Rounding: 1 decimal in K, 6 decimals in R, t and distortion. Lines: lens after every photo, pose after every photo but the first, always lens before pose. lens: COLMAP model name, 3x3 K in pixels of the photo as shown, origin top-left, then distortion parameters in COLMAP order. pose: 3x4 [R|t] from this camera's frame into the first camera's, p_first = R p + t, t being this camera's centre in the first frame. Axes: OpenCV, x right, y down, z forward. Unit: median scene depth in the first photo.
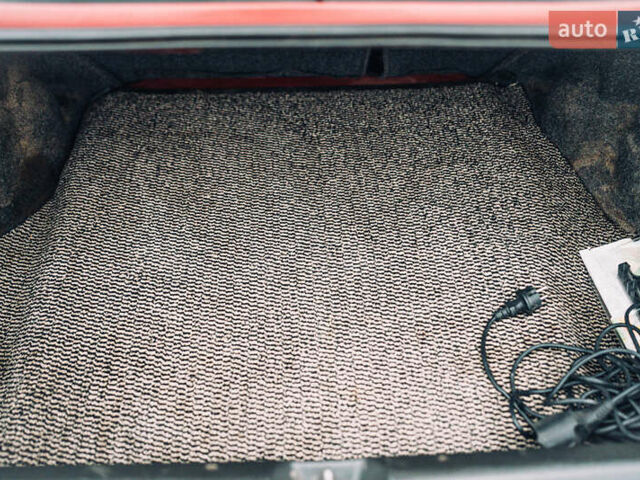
lens RADIAL K [[698.1, 0, 320.0], [0, 698.1, 240.0], [0, 0, 1]] dist [-0.192754, 0.303394]
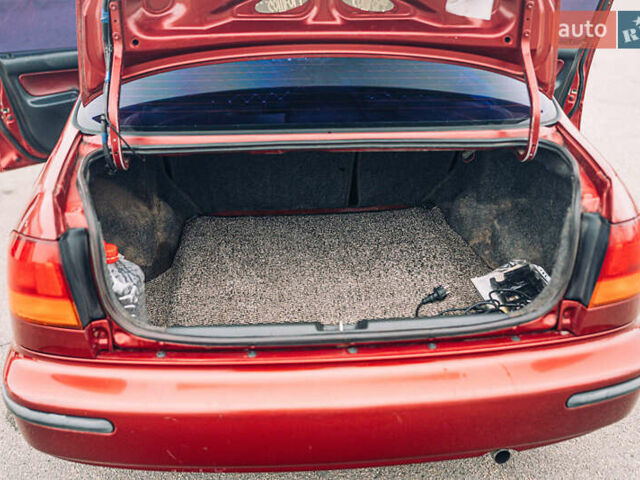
lens RADIAL K [[698.1, 0, 320.0], [0, 698.1, 240.0], [0, 0, 1]] dist [-0.192754, 0.303394]
pose [[0.999230, -0.026643, 0.028789, -0.064766], [0.034463, 0.946805, -0.319958, 0.459692], [-0.018733, 0.320704, 0.946994, -0.709658]]
